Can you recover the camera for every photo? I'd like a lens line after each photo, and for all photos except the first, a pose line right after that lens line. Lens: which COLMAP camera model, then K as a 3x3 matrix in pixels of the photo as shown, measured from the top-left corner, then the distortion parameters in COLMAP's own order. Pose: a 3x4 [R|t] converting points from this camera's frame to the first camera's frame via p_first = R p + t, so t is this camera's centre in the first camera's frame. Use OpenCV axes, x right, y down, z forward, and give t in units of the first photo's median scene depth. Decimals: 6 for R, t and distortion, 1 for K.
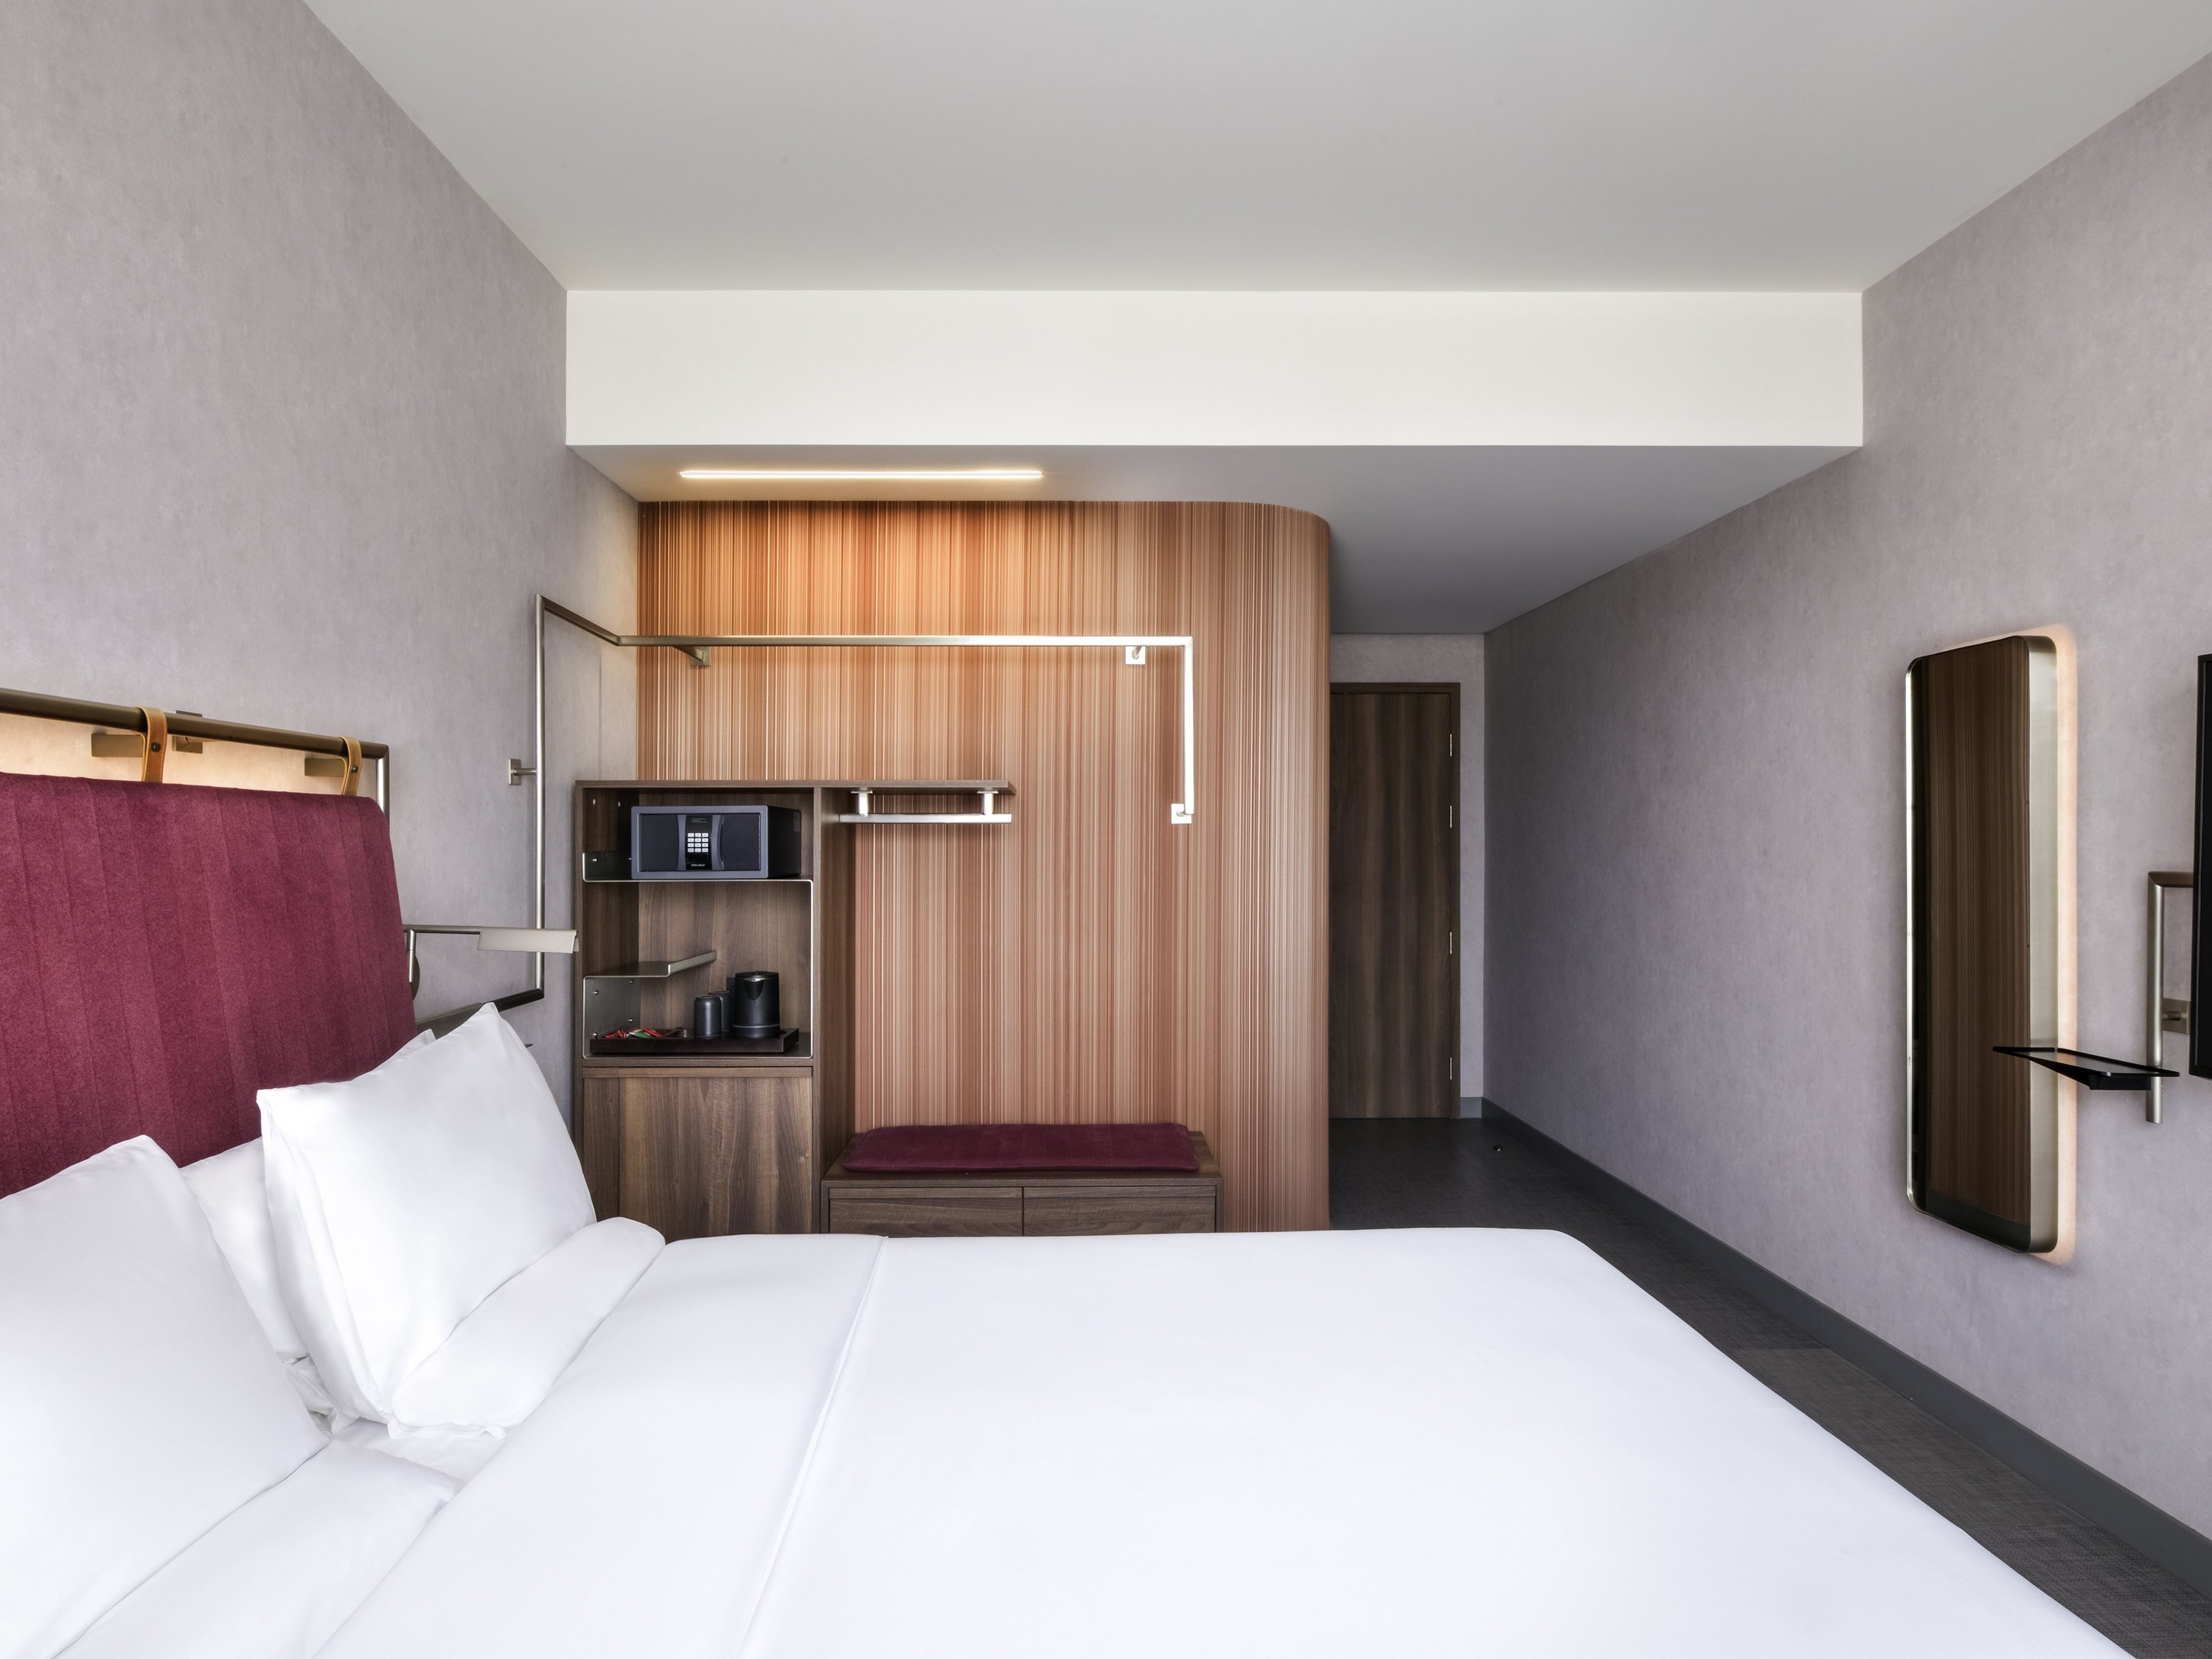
lens RADIAL K [[1357.4, 0, 1106.0], [0, 1357.4, 829.5], [0, 0, 1]] dist [-0.002654, -0.003075]
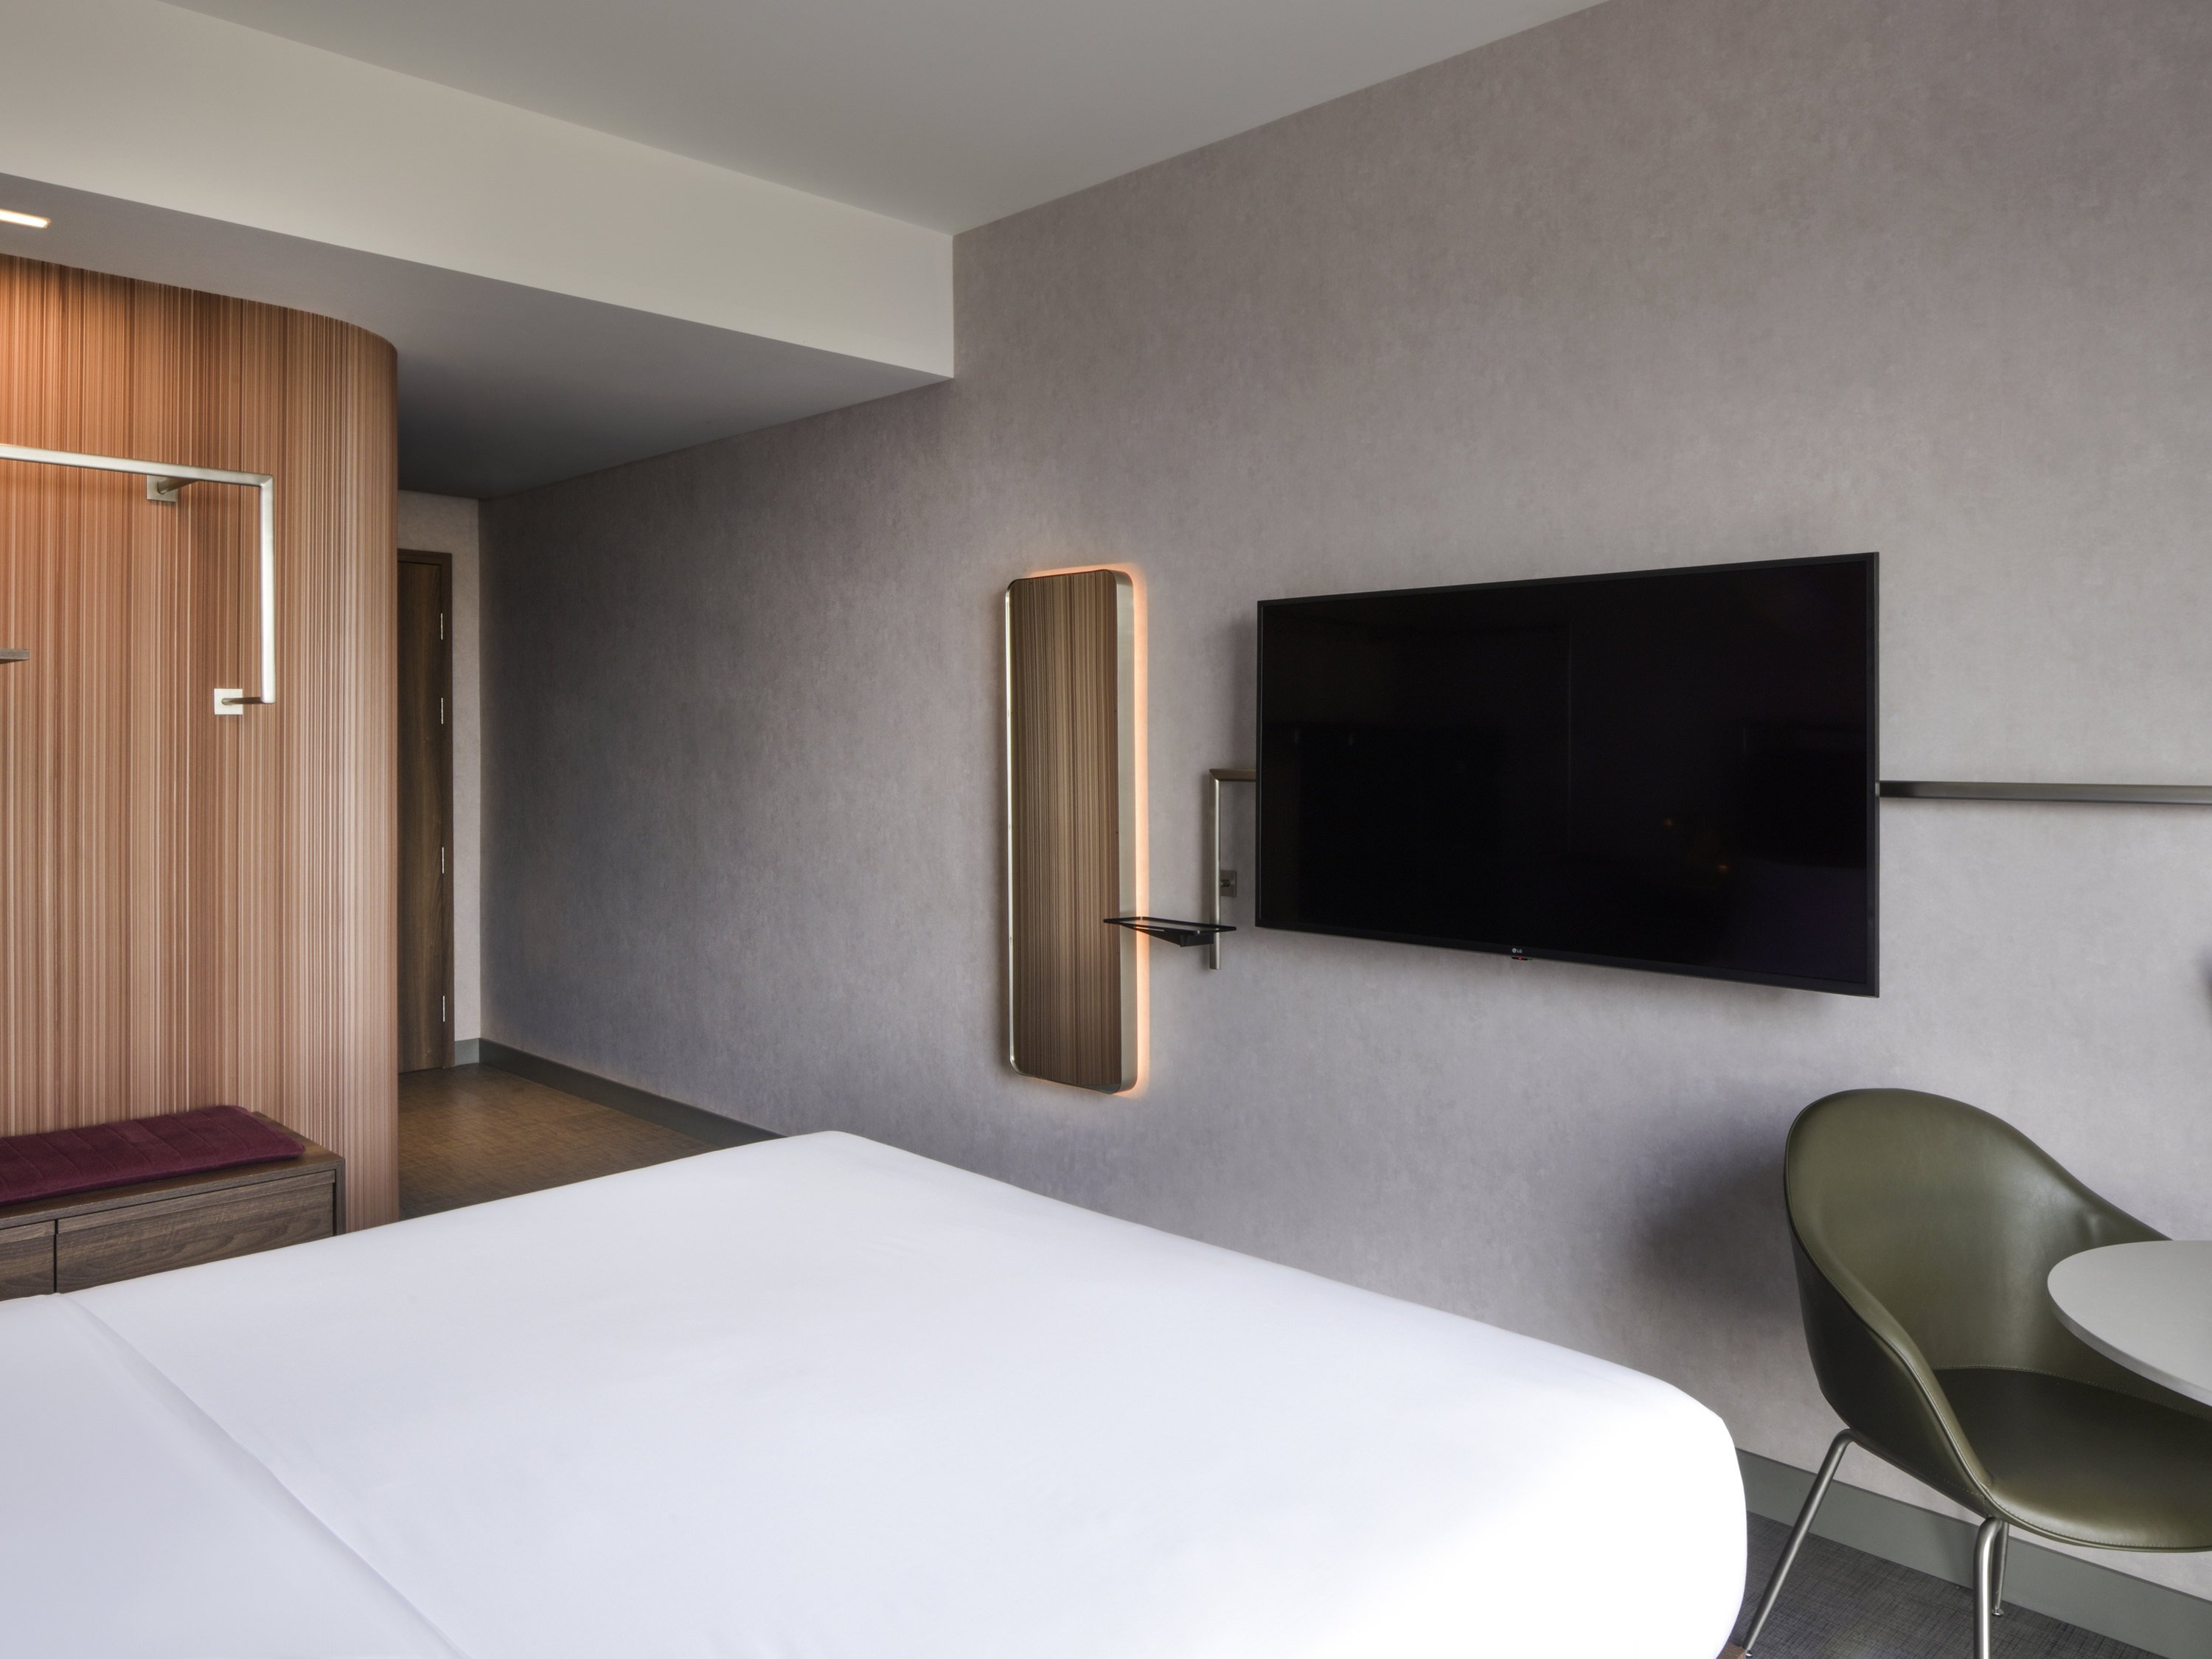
lens RADIAL K [[1551.5, 0, 1105.7], [0, 1551.5, 706.0], [0, 0, 1]] dist [0.004989, -0.000223]
pose [[0.723556, 0.022390, 0.689902, -0.203318], [-0.012692, 0.999736, -0.019135, 0.001188], [-0.690149, 0.005089, 0.723650, 0.020222]]
